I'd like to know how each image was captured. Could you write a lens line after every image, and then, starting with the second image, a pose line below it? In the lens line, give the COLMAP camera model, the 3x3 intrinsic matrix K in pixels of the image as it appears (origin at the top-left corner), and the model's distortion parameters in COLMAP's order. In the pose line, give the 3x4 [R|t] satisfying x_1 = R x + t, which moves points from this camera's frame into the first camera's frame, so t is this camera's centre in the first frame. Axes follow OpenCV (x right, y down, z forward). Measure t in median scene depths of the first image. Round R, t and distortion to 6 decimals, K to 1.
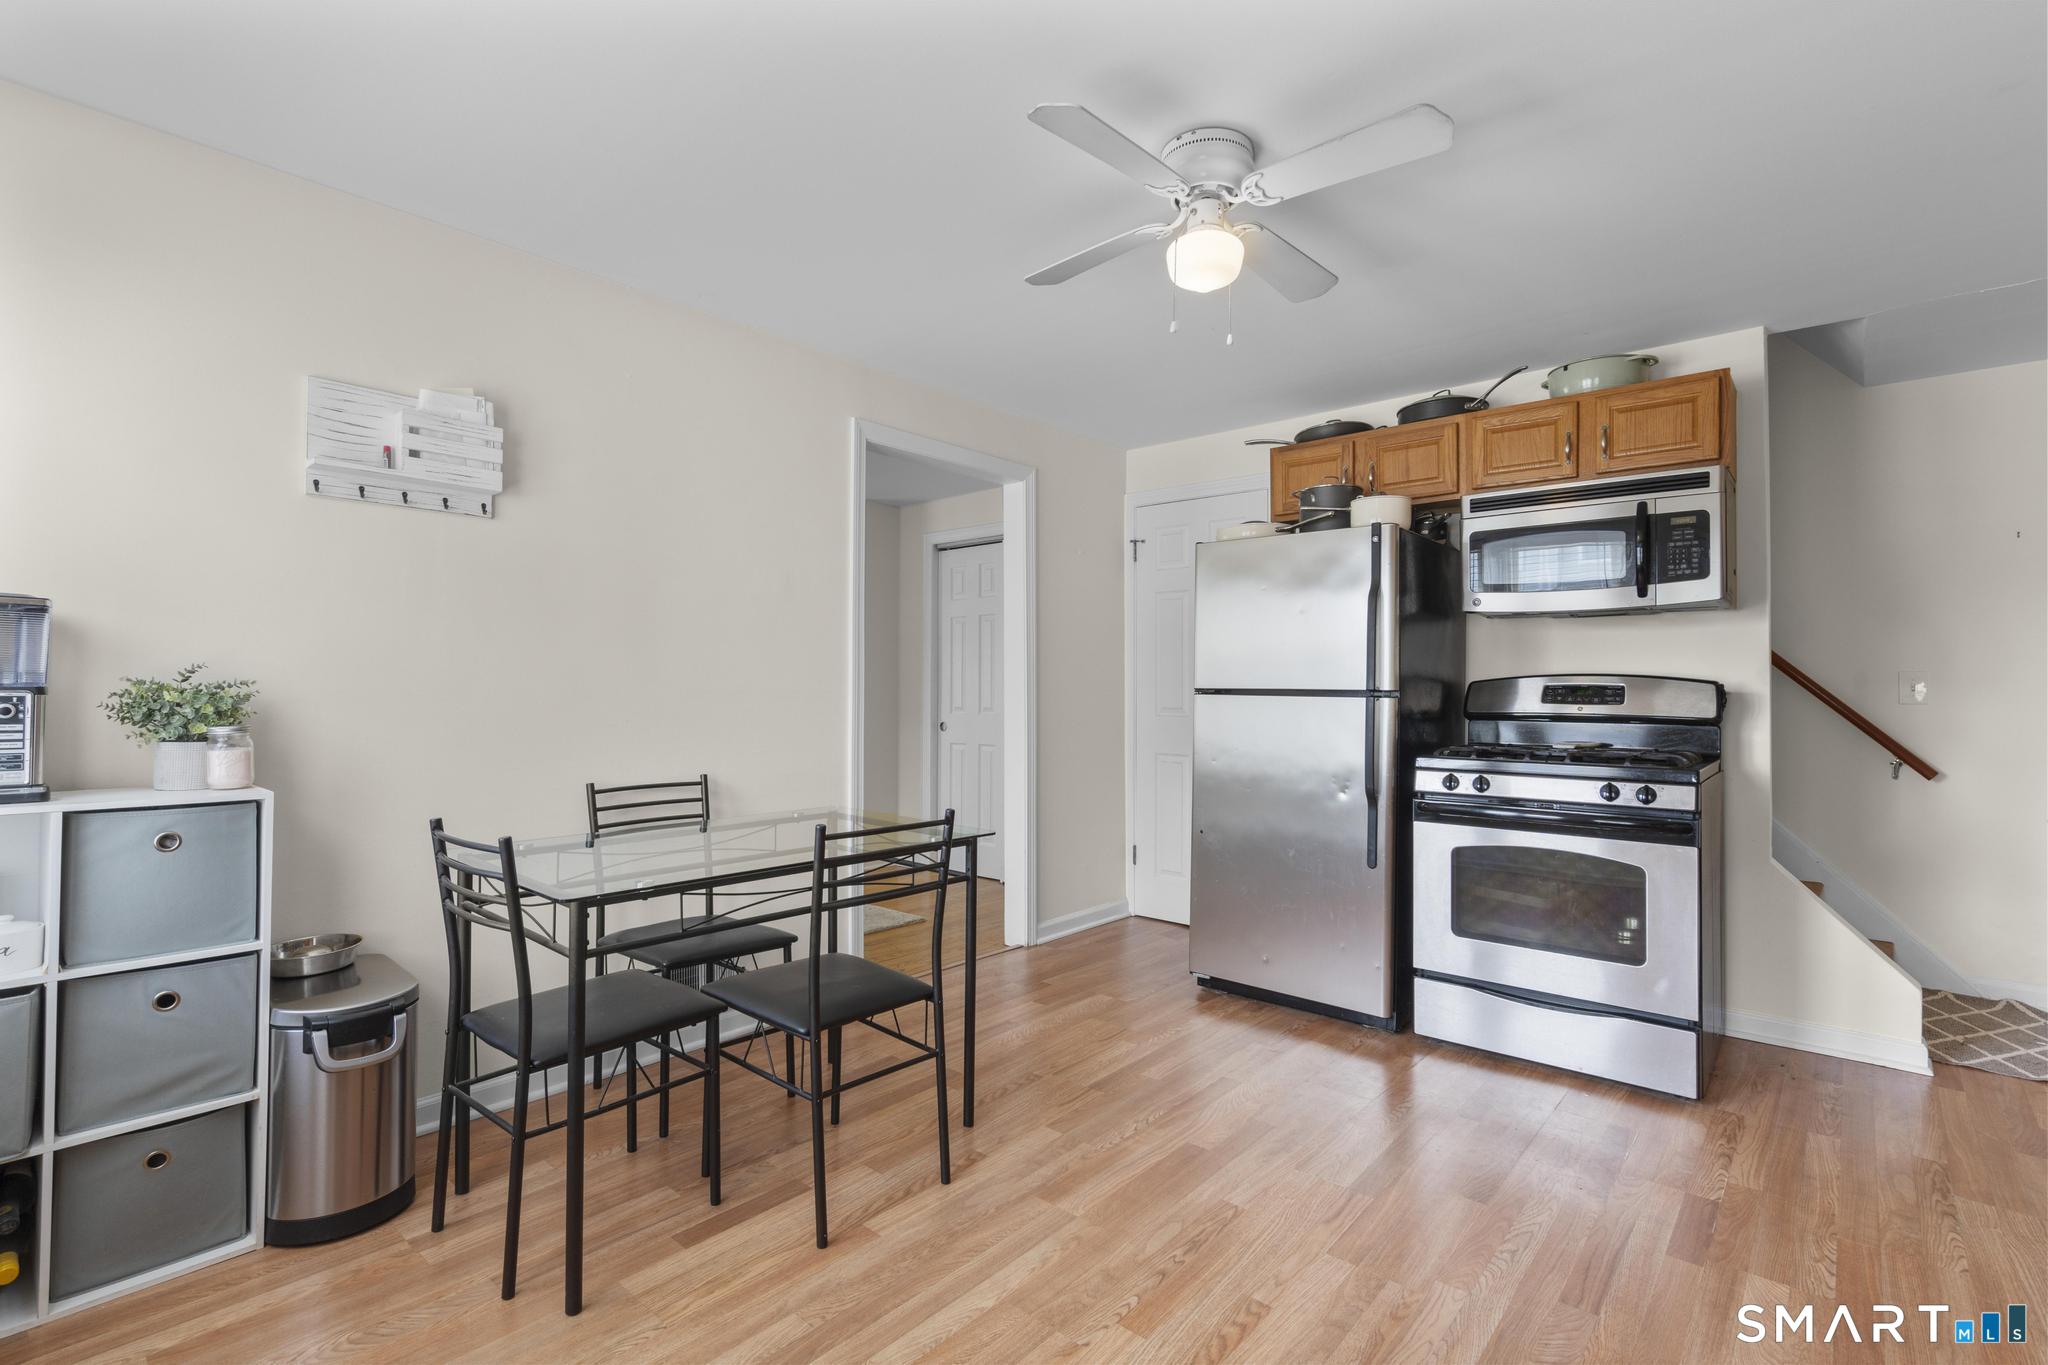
lens RADIAL K [[947.9, 0, 1031.3], [0, 947.9, 679.8], [0, 0, 1]] dist [-0.001373, 0.002840]
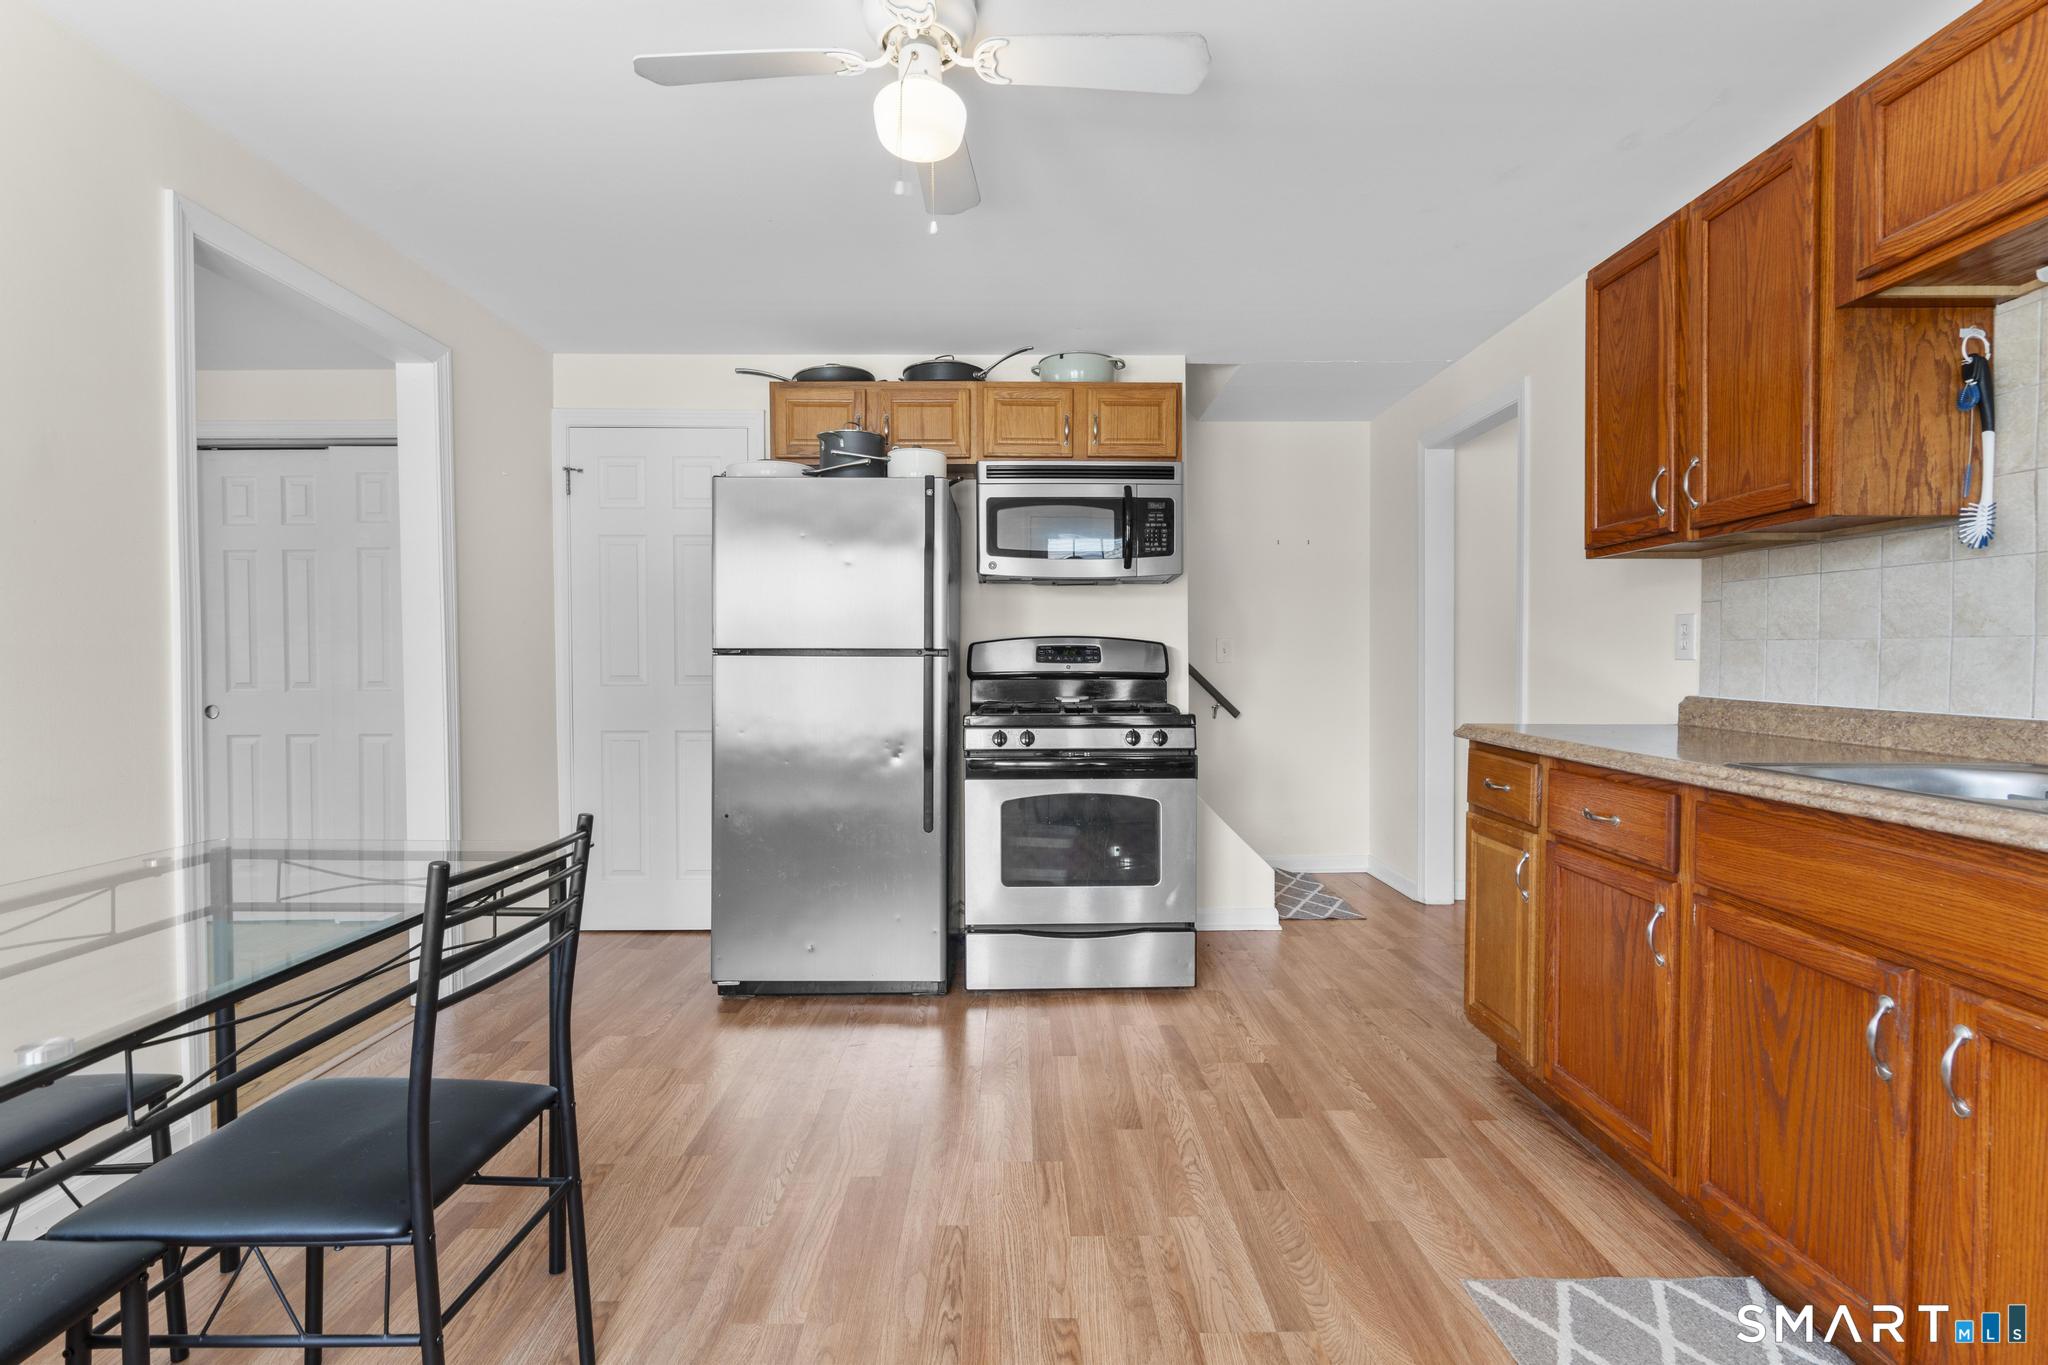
lens RADIAL K [[947.9, 0, 1029.4], [0, 947.9, 680.0], [0, 0, 1]] dist [-0.001373, 0.002840]
pose [[0.743369, -0.018625, 0.668622, -0.220521], [0.001687, 0.999661, 0.025972, 0.018469], [-0.668879, -0.018179, 0.743149, 0.219974]]
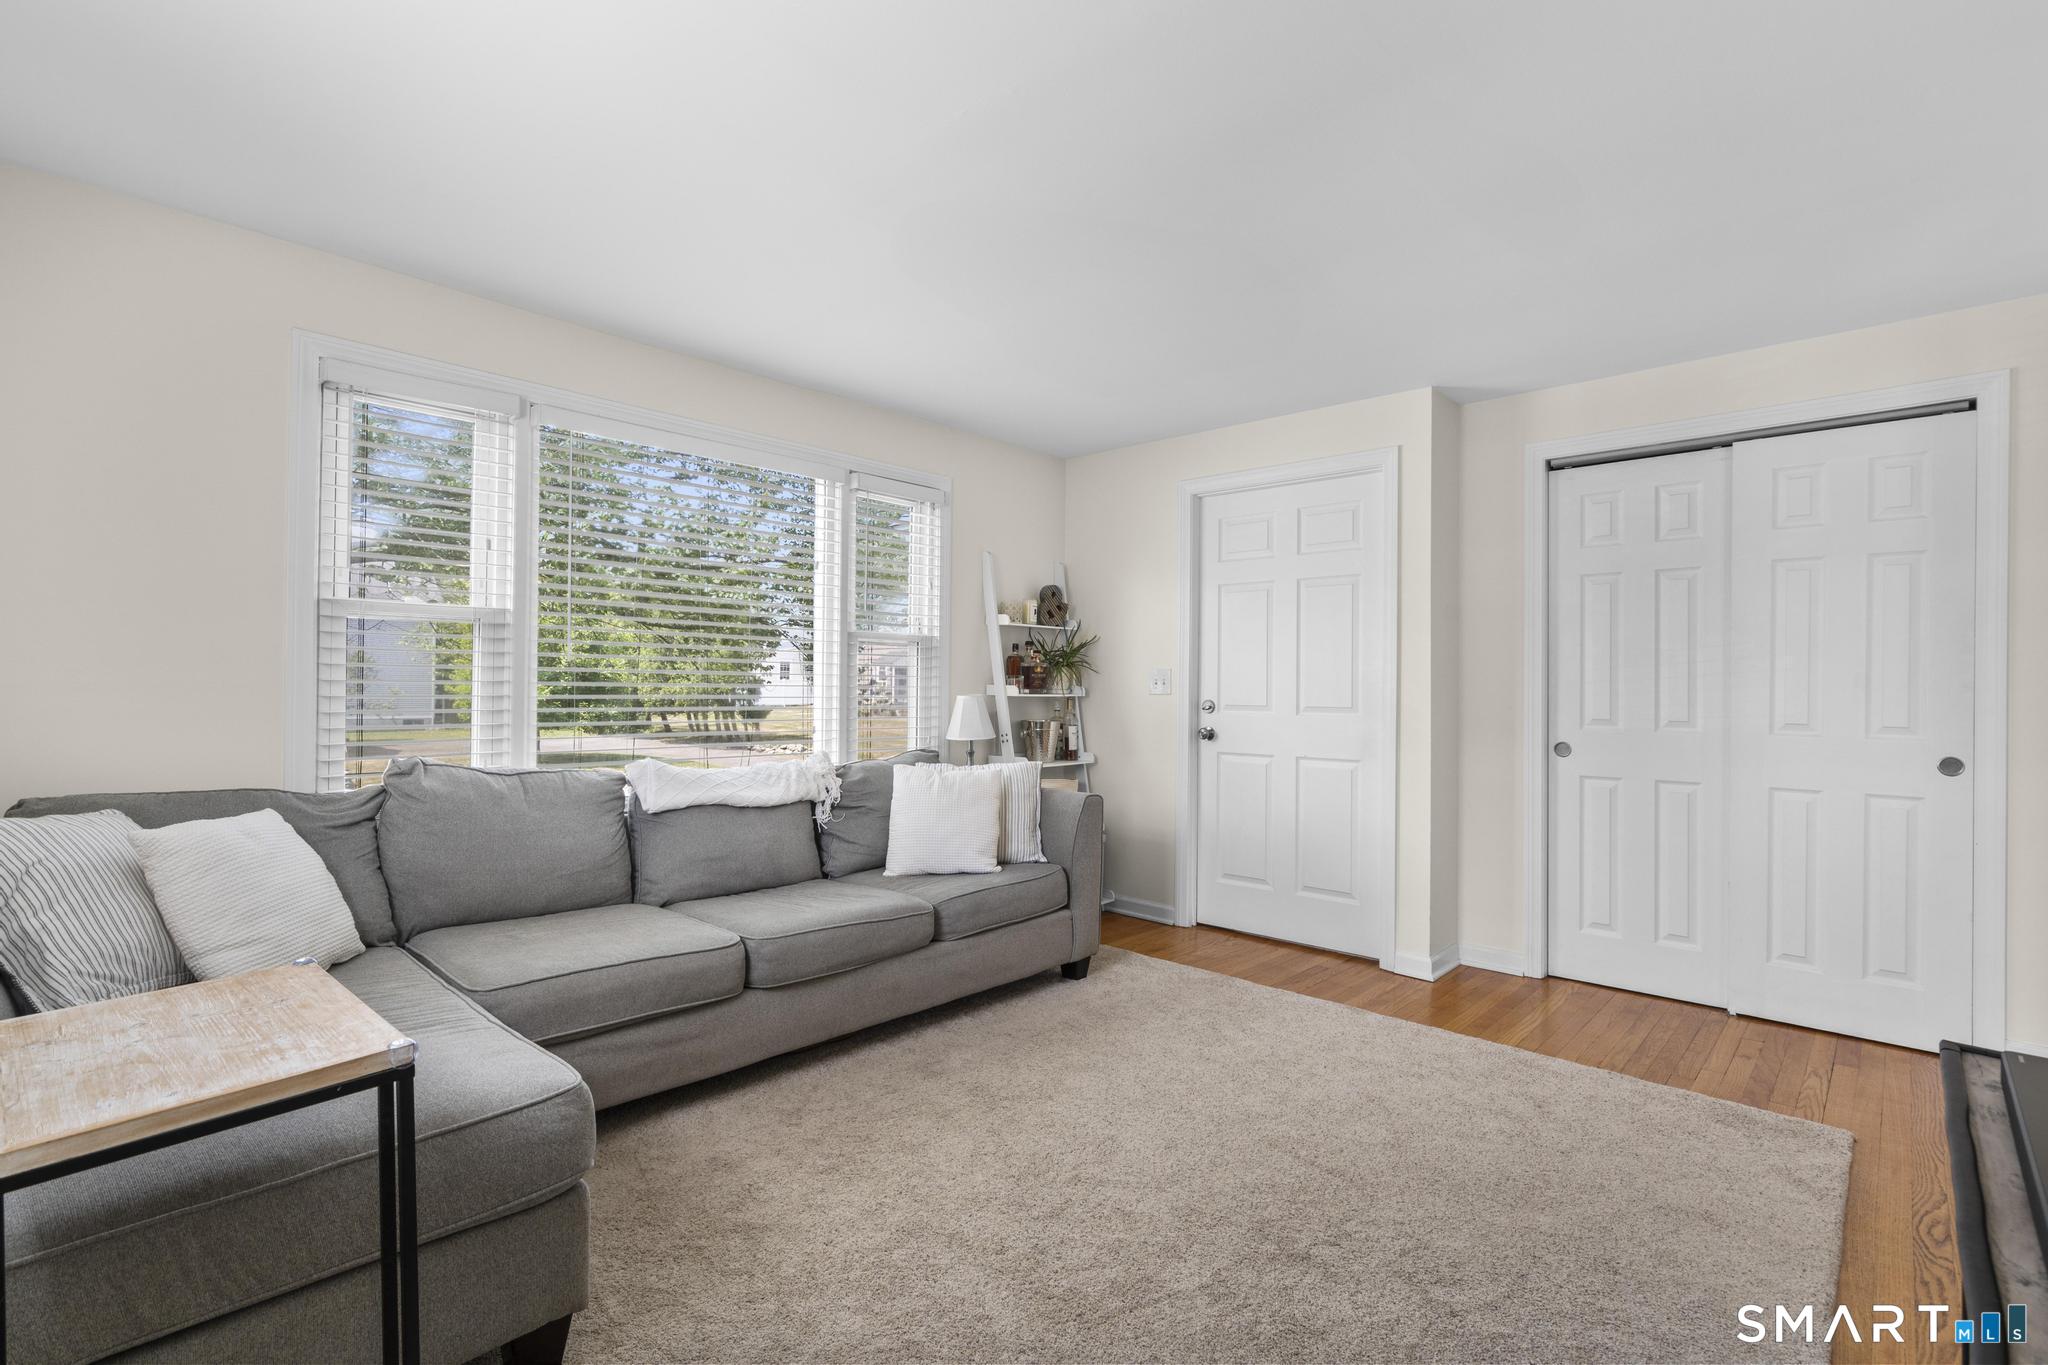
lens RADIAL K [[947.9, 0, 1024.7], [0, 947.9, 676.4], [0, 0, 1]] dist [-0.001373, 0.002840]
pose [[0.999684, 0.000625, -0.025122, -0.849661], [-0.000570, 0.999997, 0.002186, -0.001762], [0.025123, -0.002171, 0.999682, 0.722188]]
